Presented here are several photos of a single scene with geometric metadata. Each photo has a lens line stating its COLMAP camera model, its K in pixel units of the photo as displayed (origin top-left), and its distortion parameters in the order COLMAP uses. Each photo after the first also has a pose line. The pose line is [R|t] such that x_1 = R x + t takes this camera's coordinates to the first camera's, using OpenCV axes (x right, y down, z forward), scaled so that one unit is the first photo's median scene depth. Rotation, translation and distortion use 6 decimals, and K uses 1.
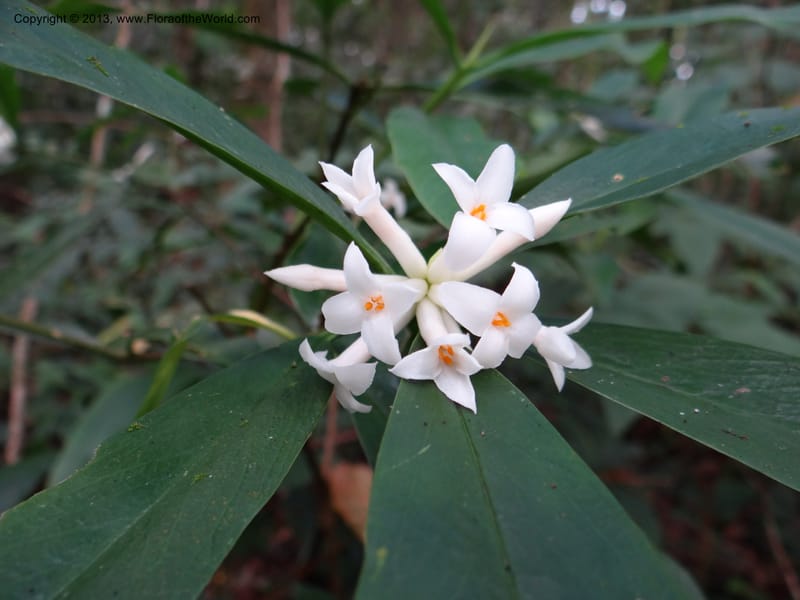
lens RADIAL K [[638.1, 0, 404.9], [0, 638.1, 301.3], [0, 0, 1]] dist [0.004362, 0.000911]
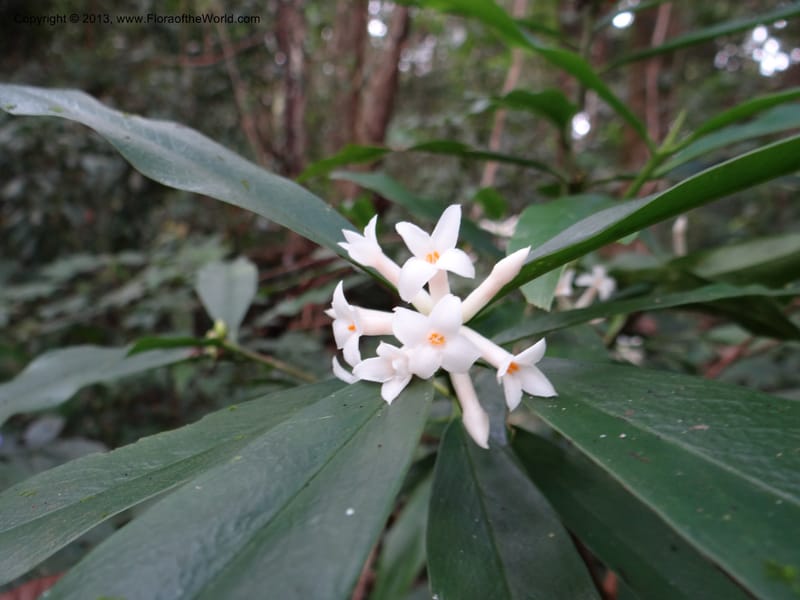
lens RADIAL K [[640.5, 0, 400.0], [0, 640.5, 300.0], [0, 0, 1]] dist [0.003190, -0.002878]
pose [[0.833446, -0.021595, -0.552179, 0.777530], [-0.078263, 0.984551, -0.156632, 0.153823], [0.547031, 0.173759, 0.818880, -0.080164]]
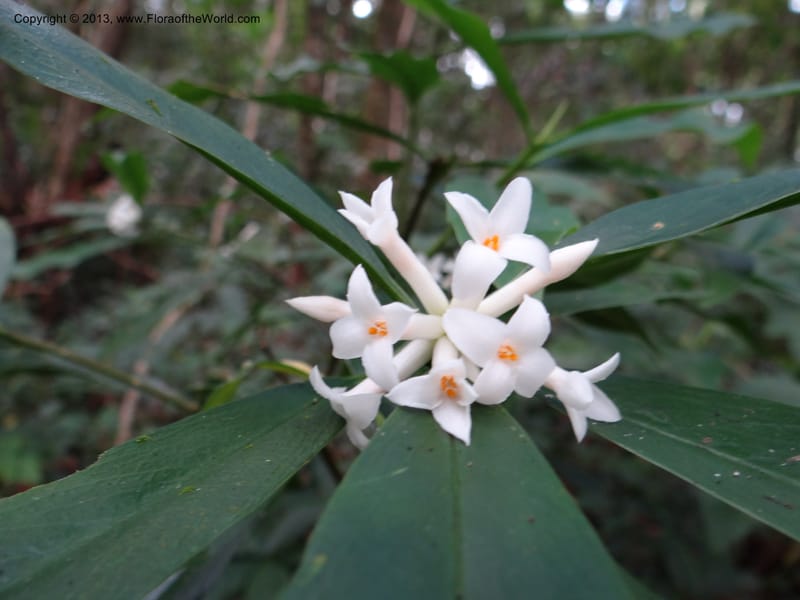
lens RADIAL K [[640.5, 0, 400.0], [0, 640.5, 300.0], [0, 0, 1]] dist [0.003190, -0.002878]
pose [[0.984782, 0.043604, -0.168235, 0.147133], [-0.067857, 0.987649, -0.141225, 0.095686], [0.159999, 0.150492, 0.975578, 0.033218]]
